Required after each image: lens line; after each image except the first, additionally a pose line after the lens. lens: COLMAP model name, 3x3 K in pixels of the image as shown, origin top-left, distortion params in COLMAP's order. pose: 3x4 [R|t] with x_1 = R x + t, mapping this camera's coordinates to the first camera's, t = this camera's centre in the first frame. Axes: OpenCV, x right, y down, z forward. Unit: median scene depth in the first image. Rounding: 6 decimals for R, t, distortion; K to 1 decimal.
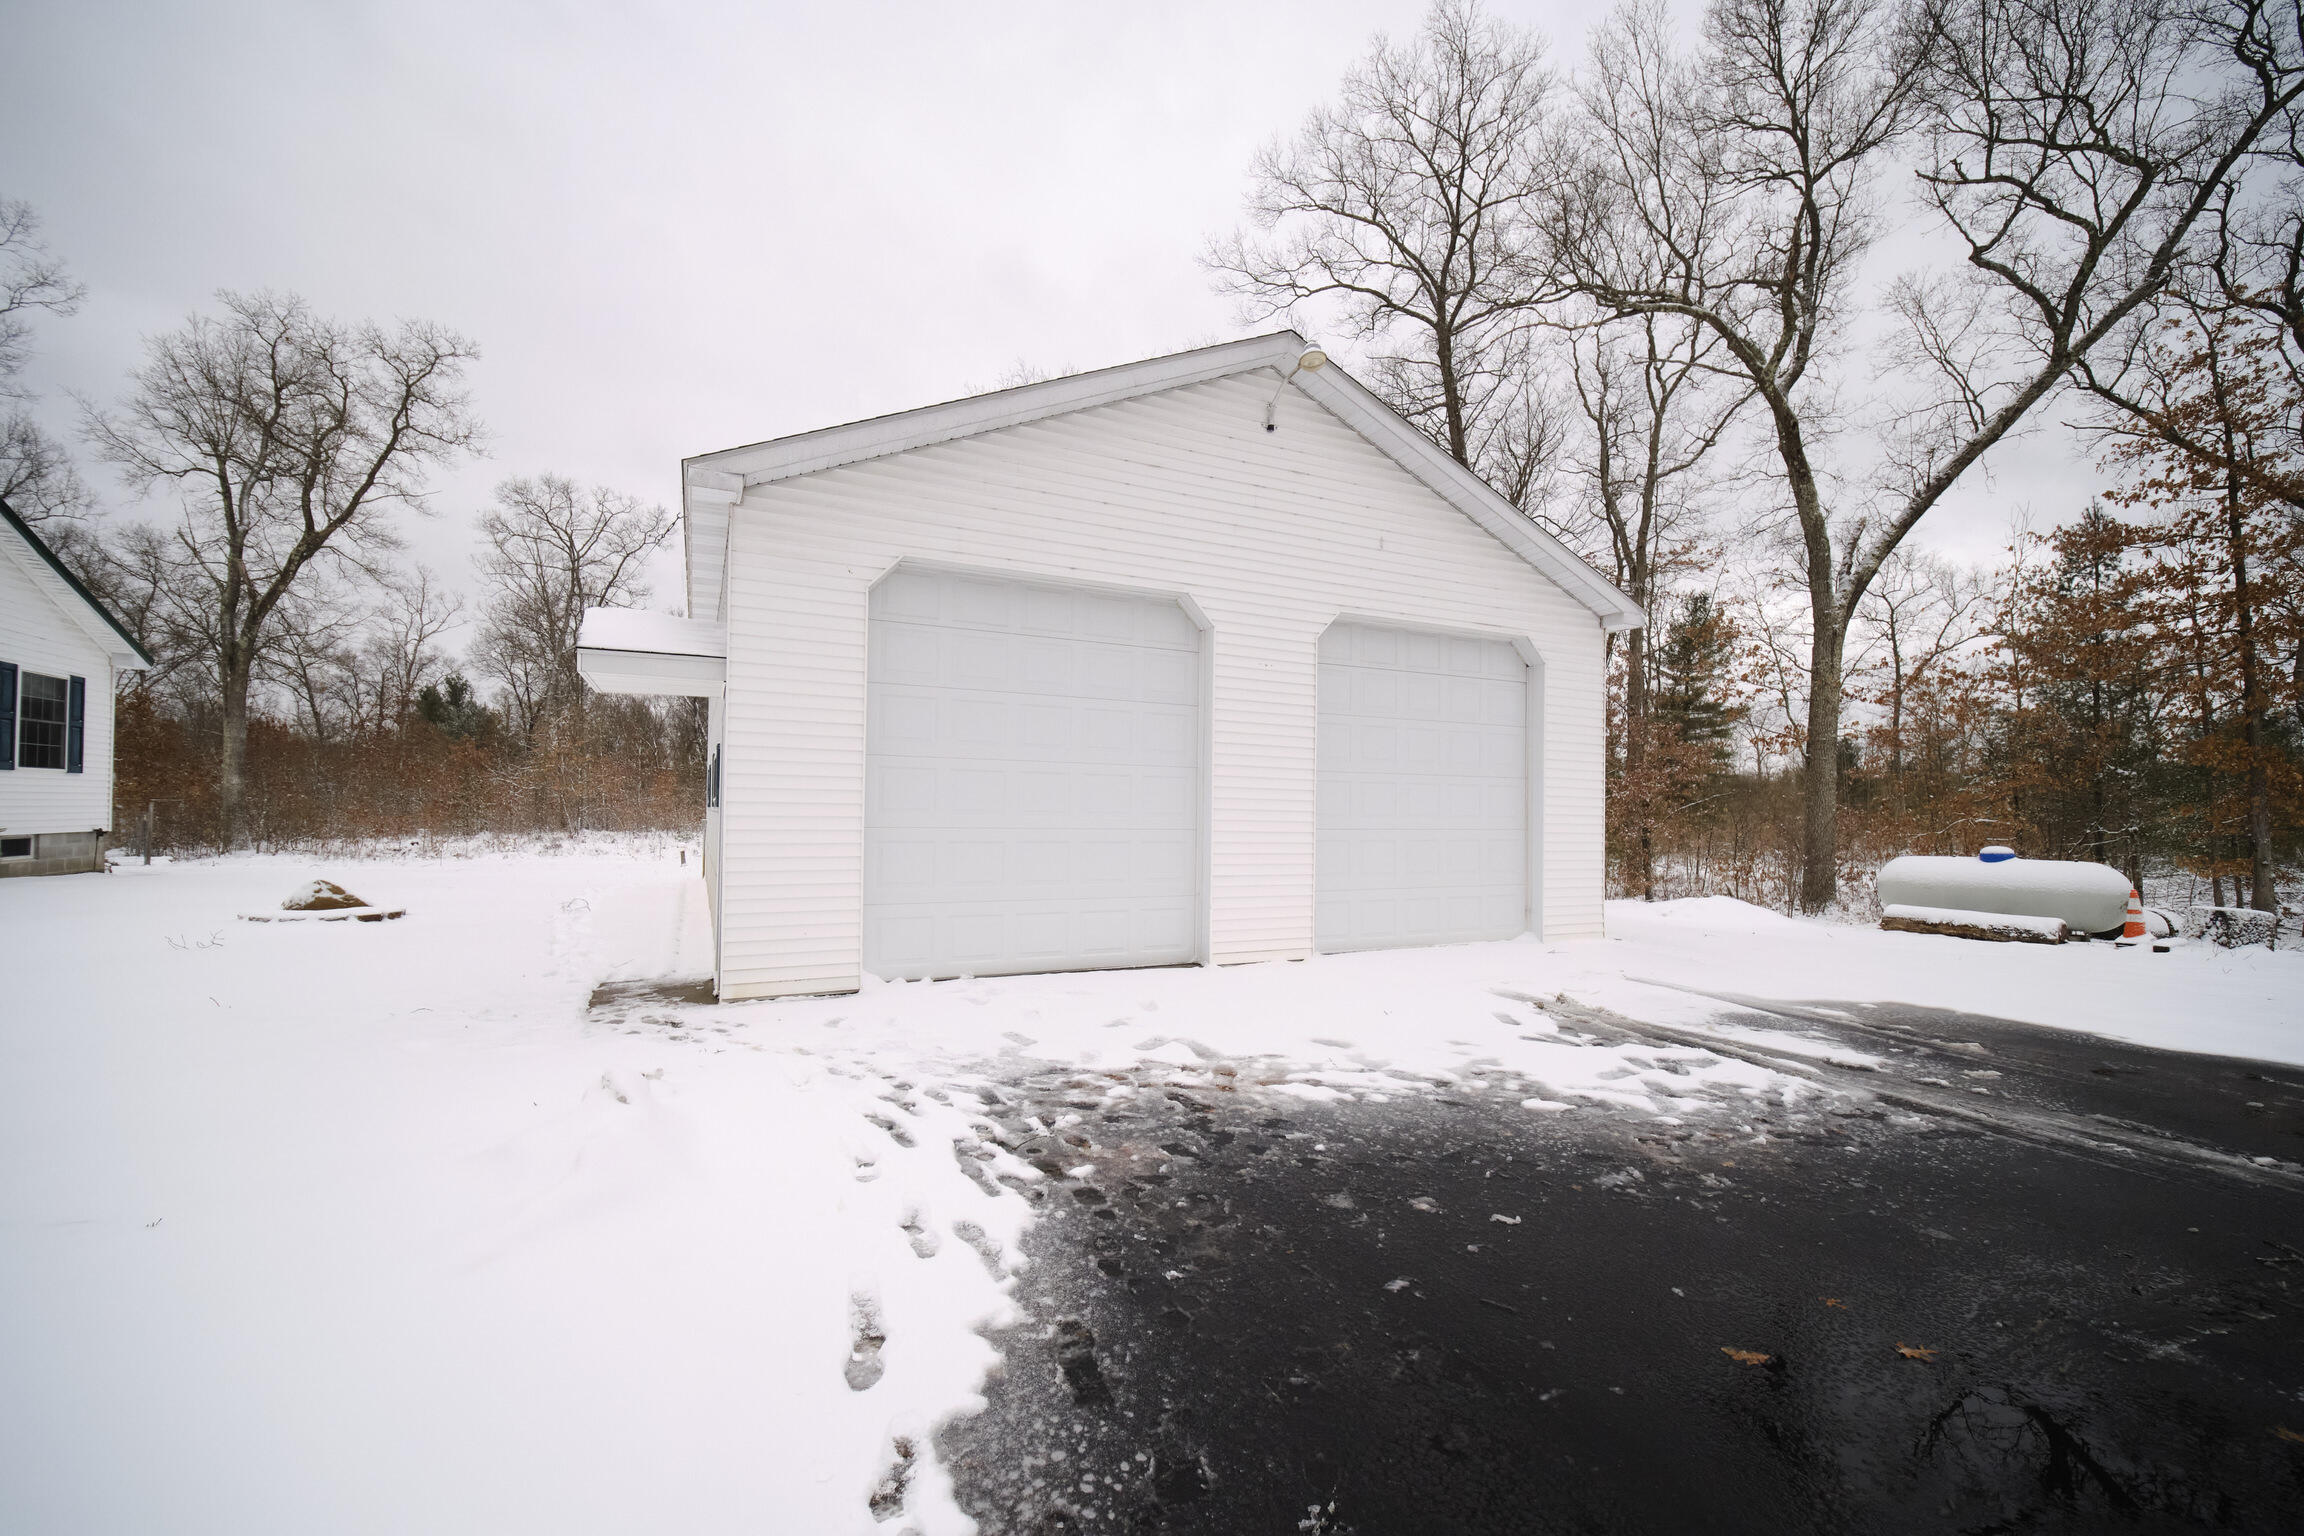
lens RADIAL K [[958.2, 0, 1145.5], [0, 958.2, 782.7], [0, 0, 1]] dist [-0.002927, 0.000610]
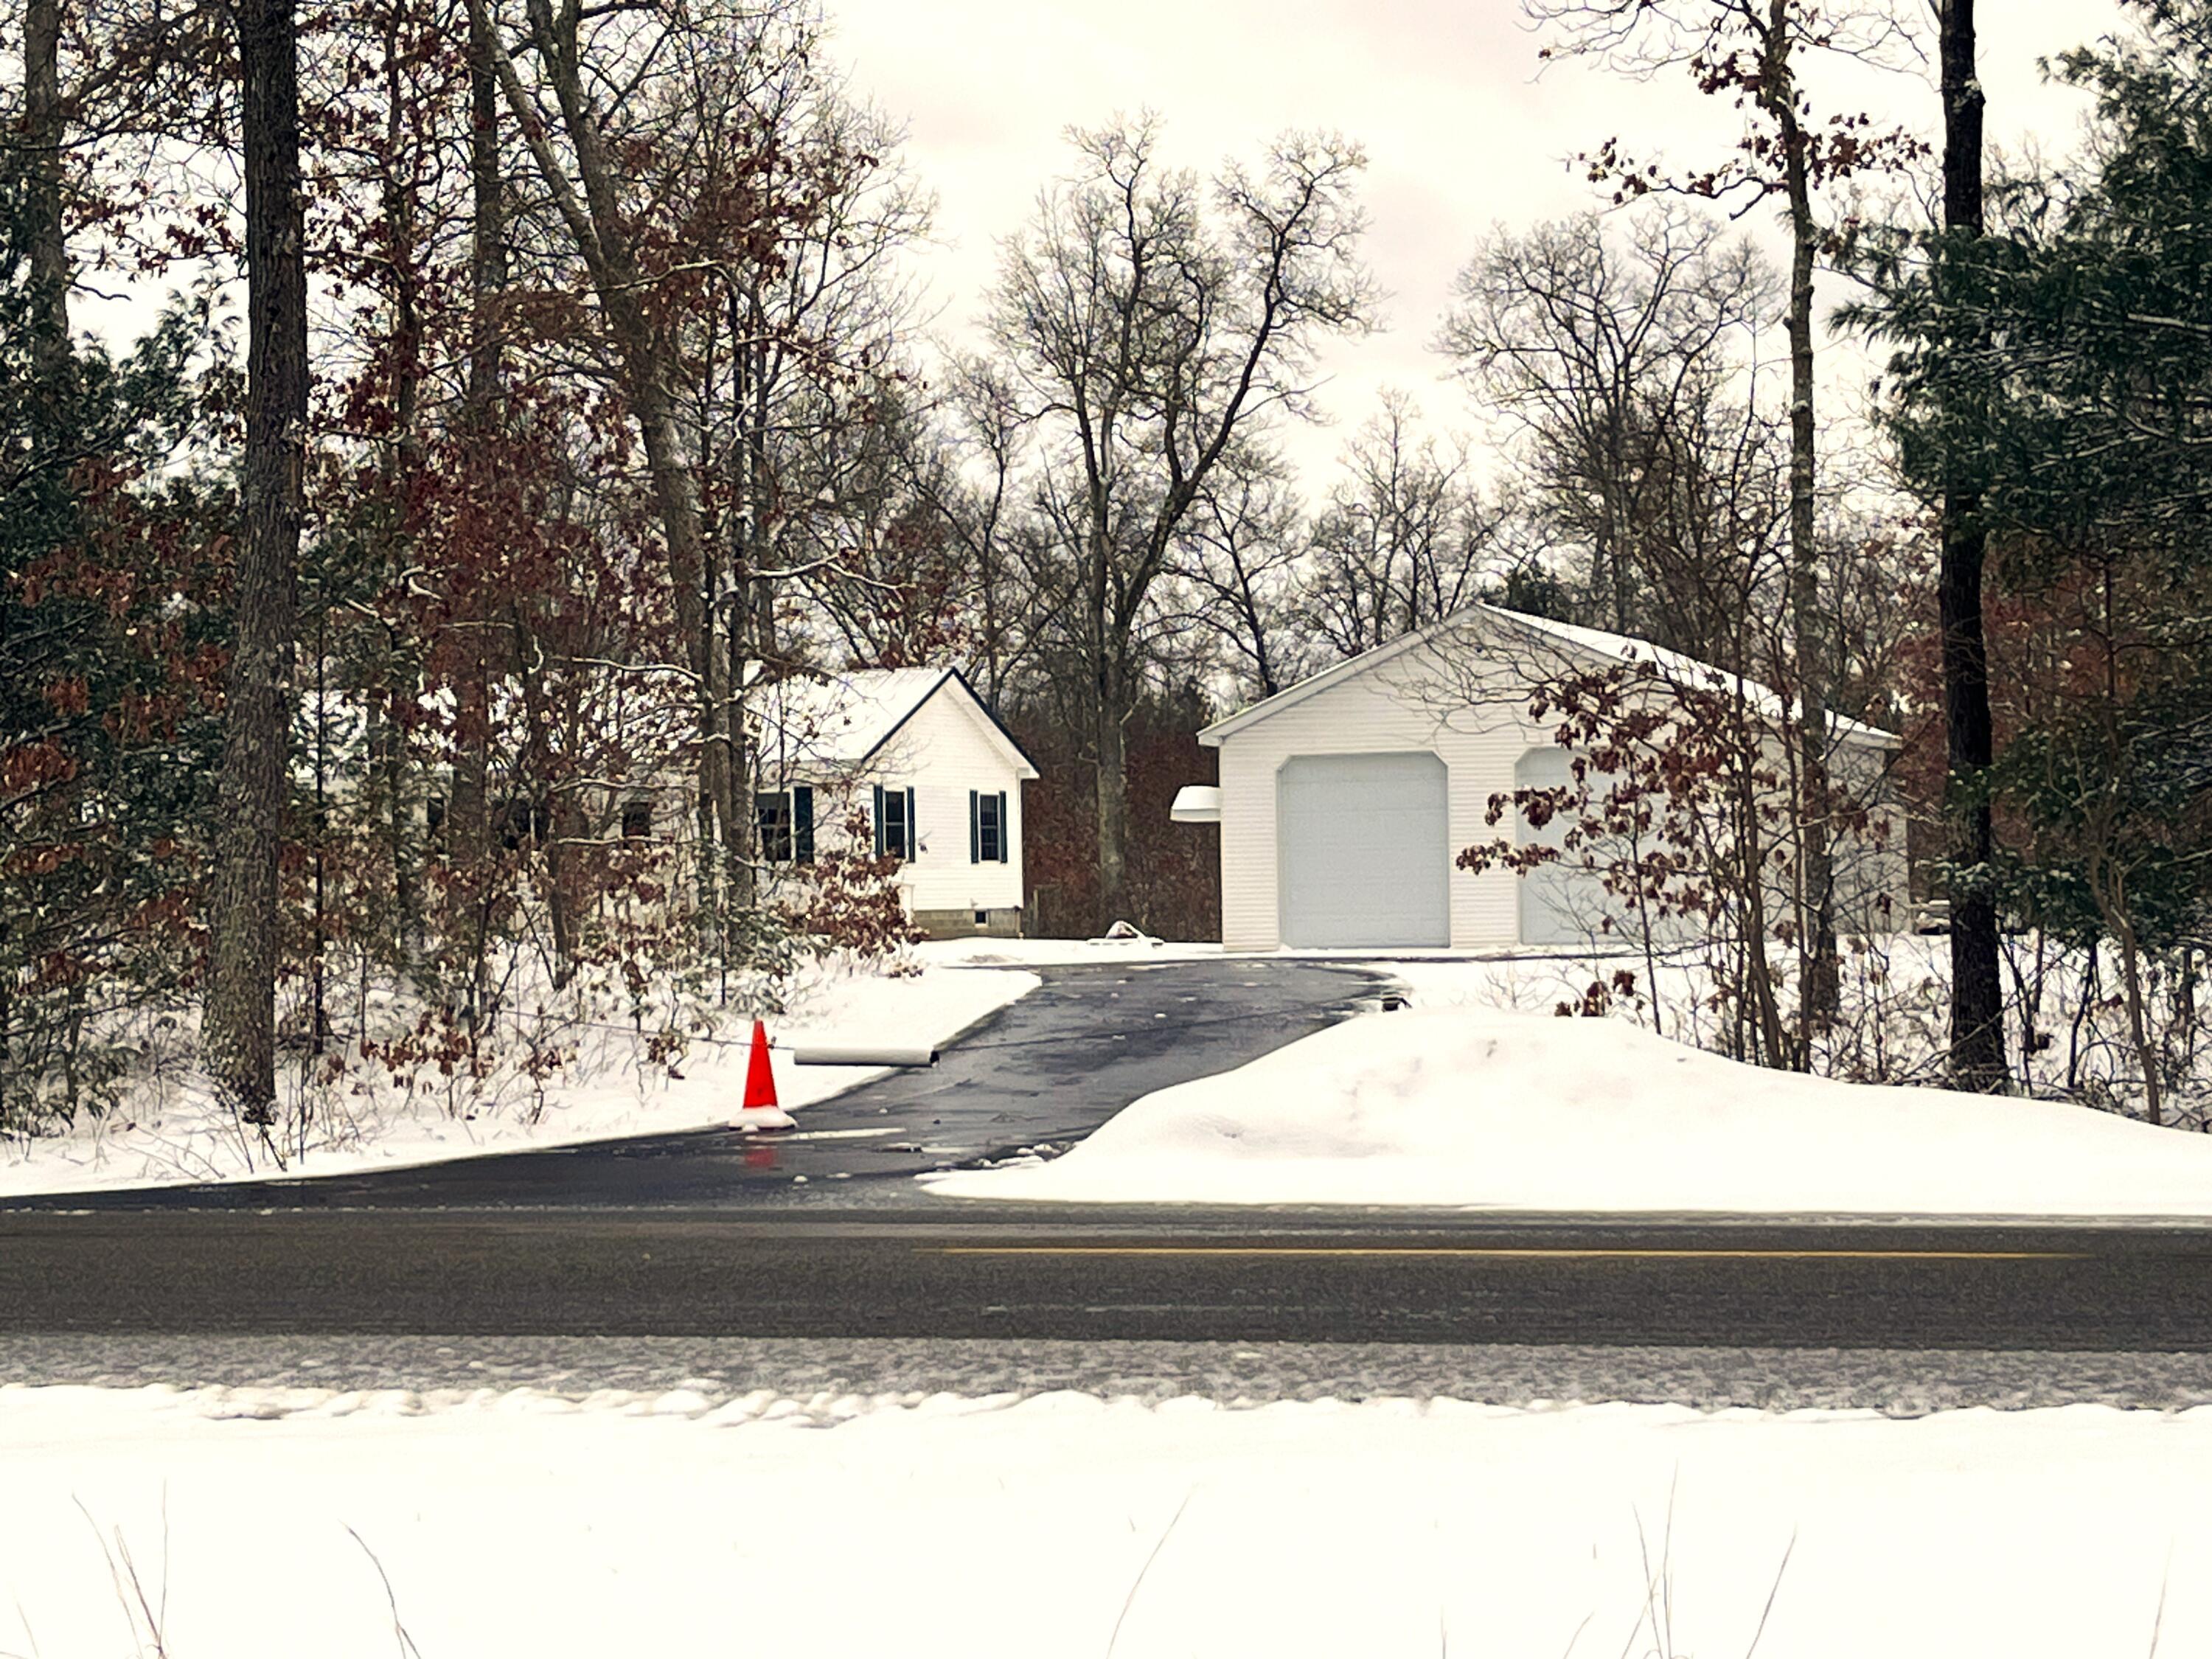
lens RADIAL K [[2987.3, 0, 1106.0], [0, 2987.3, 827.6], [0, 0, 1]] dist [-0.016895, 0.000000]
pose [[0.714304, -0.042410, -0.698549, 0.521904], [0.048483, 0.998763, -0.011059, -0.001861], [0.698154, -0.025969, 0.715476, -0.518166]]
